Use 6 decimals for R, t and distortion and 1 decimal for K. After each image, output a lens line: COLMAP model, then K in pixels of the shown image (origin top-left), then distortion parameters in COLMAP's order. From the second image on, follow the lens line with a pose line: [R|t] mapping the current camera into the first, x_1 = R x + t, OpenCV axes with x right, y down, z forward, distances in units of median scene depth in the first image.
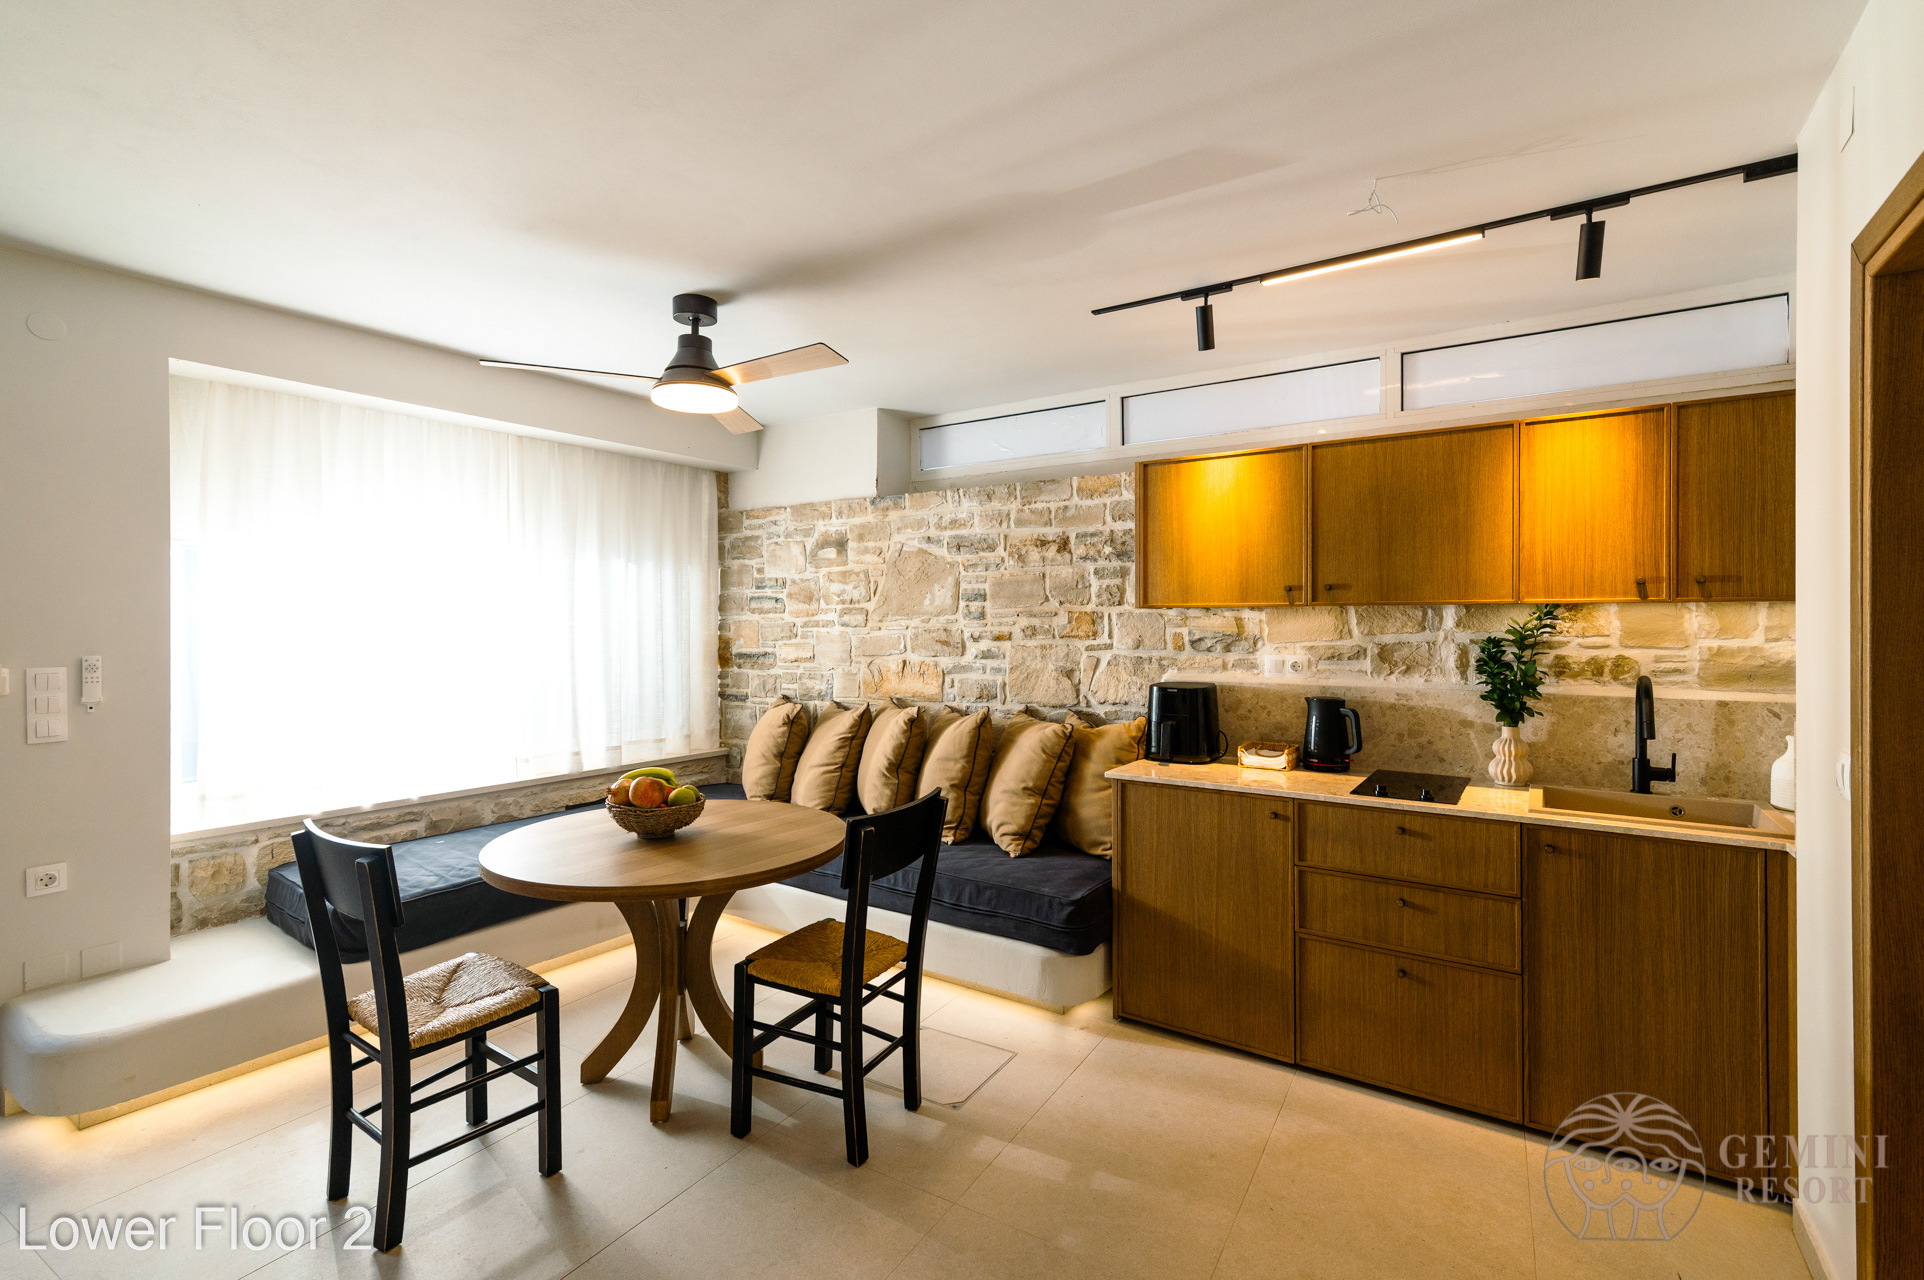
lens RADIAL K [[881.1, 0, 958.1], [0, 881.1, 623.6], [0, 0, 1]] dist [-0.000957, -0.000301]
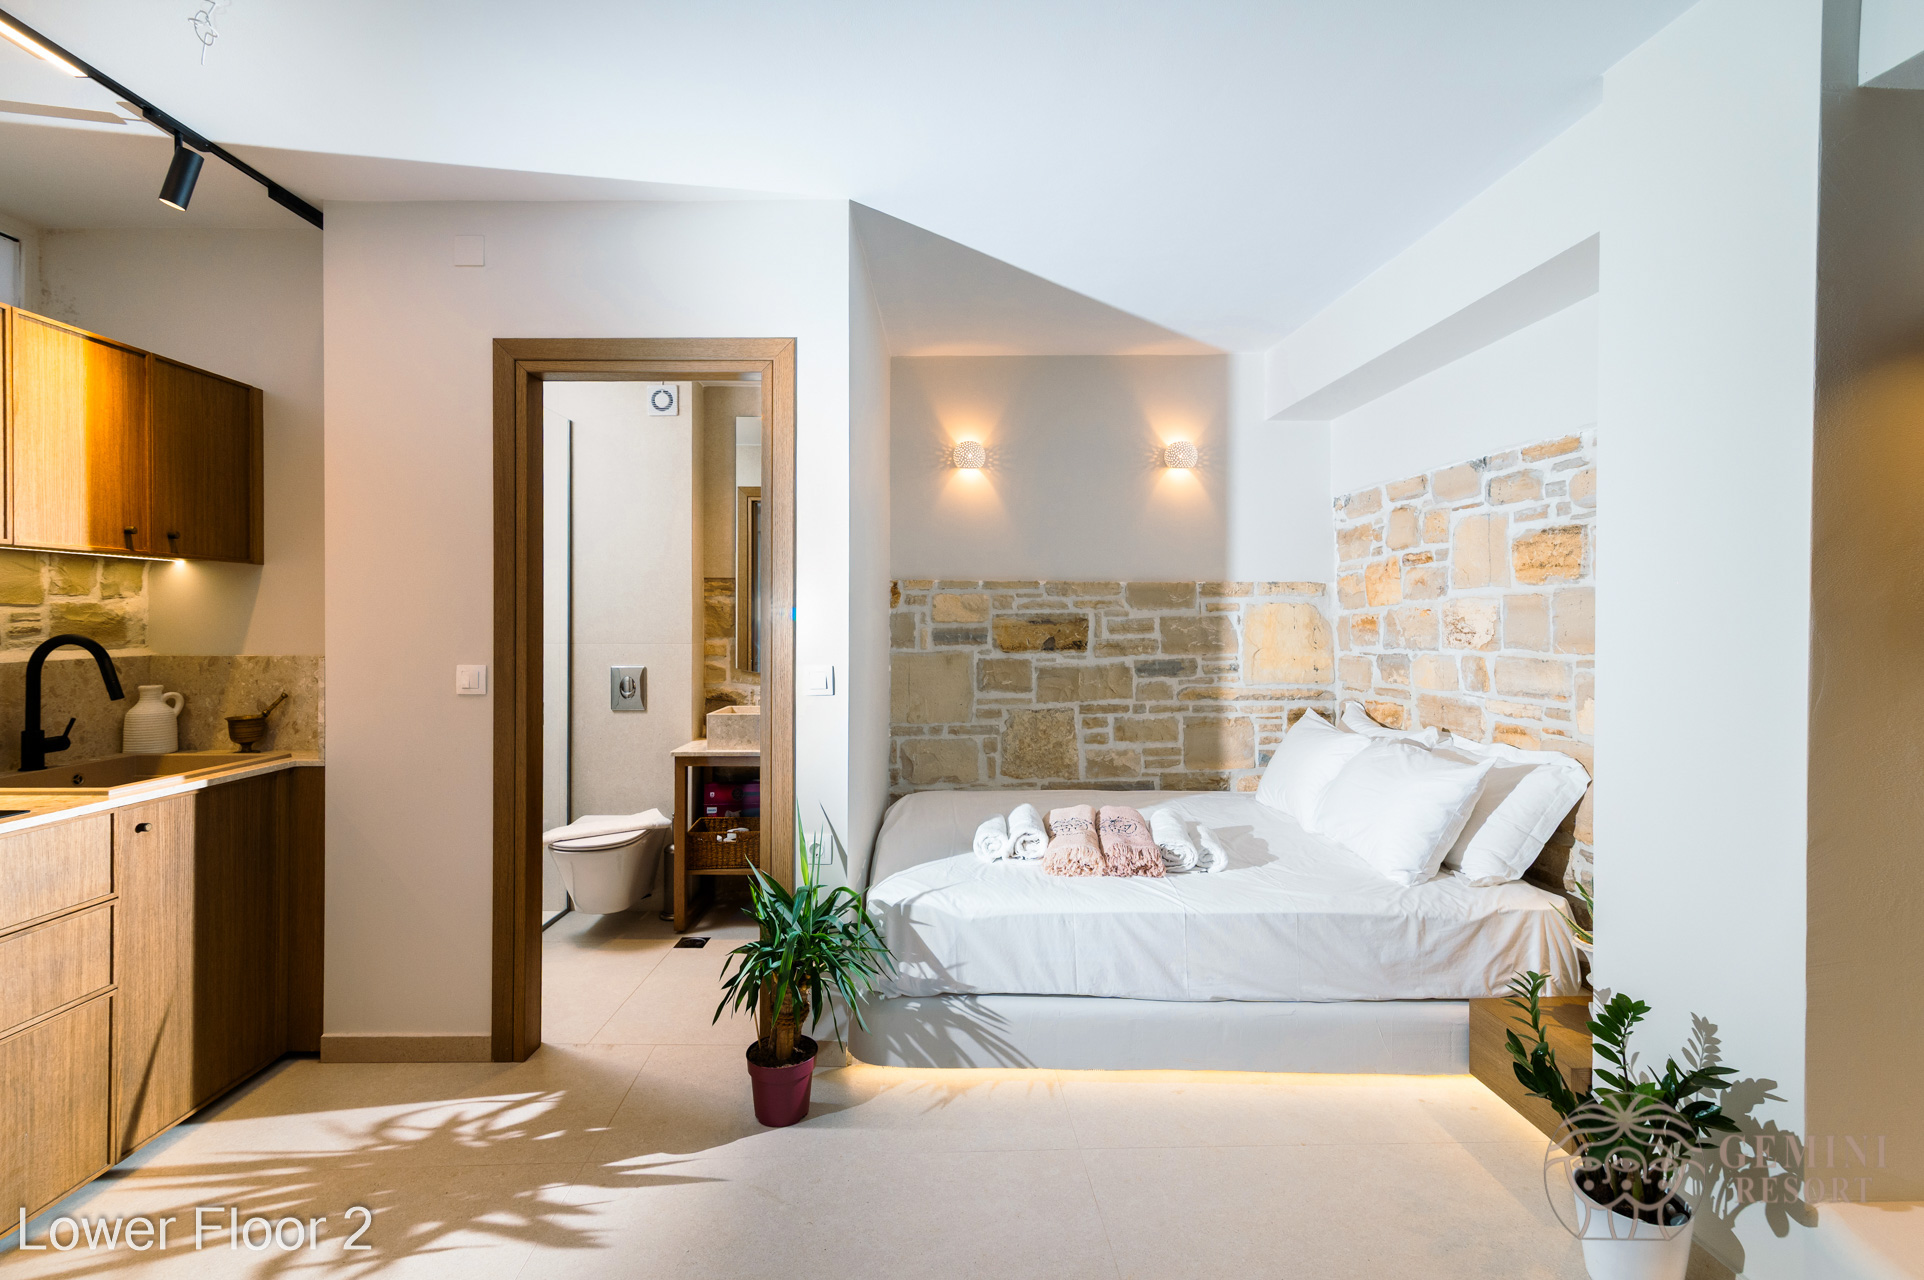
lens RADIAL K [[881.1, 0, 958.1], [0, 881.1, 623.6], [0, 0, 1]] dist [-0.000957, -0.000301]
pose [[-0.596302, -0.002319, 0.802757, -0.500388], [0.004170, 0.999973, 0.005986, 0.048032], [-0.802750, 0.006918, -0.596276, 0.828897]]
